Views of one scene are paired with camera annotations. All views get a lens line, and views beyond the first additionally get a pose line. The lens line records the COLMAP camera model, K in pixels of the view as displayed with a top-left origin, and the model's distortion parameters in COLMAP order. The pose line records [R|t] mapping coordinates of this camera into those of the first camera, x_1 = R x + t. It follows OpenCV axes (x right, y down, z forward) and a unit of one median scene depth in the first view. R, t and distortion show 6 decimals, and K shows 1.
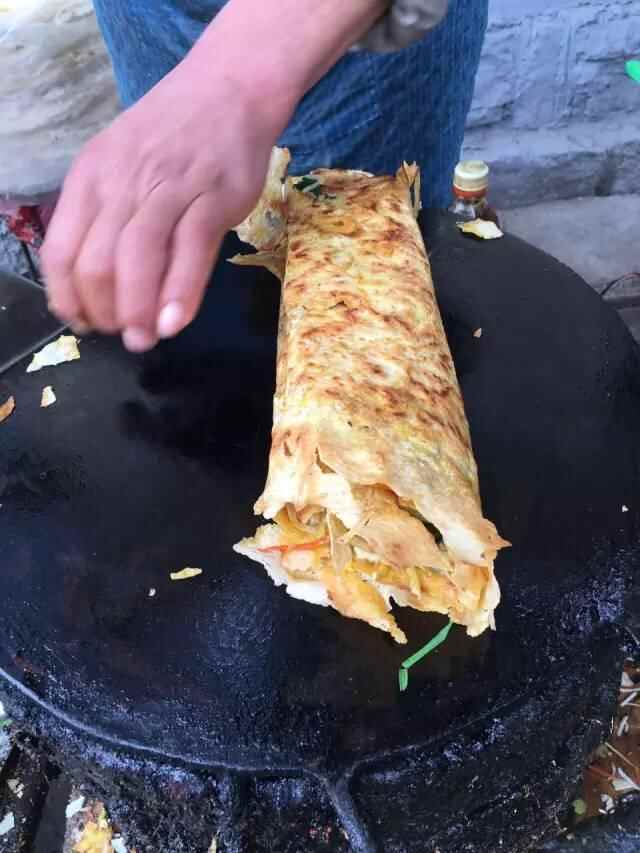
lens RADIAL K [[748.8, 0, 323.8], [0, 748.8, 416.7], [0, 0, 1]] dist [0.074571, -0.122636]
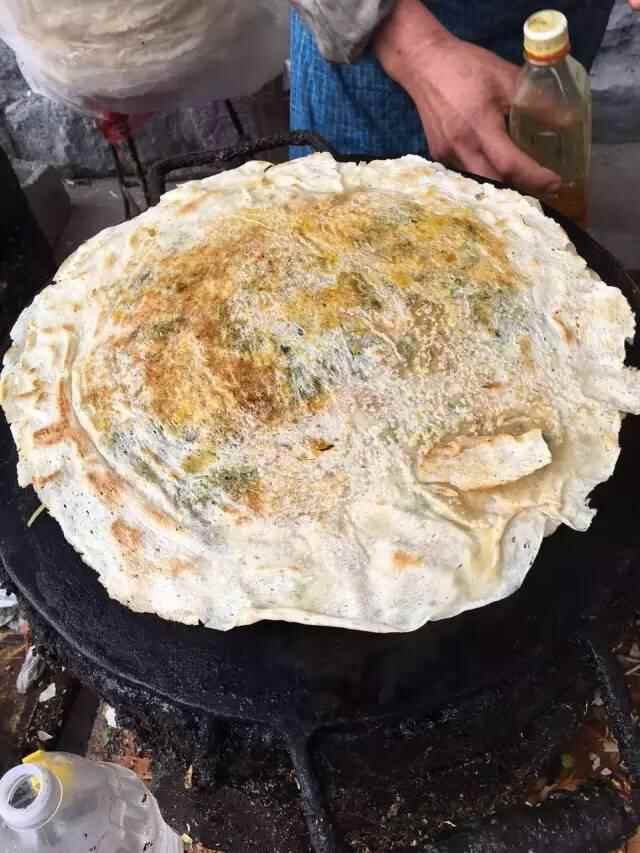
lens RADIAL K [[748.8, 0, 321.7], [0, 748.8, 421.5], [0, 0, 1]] dist [0.074571, -0.122636]
pose [[0.988654, 0.118859, -0.091849, 0.068975], [-0.106175, 0.985489, 0.132429, -0.095441], [0.106257, -0.121175, 0.986928, -0.038793]]
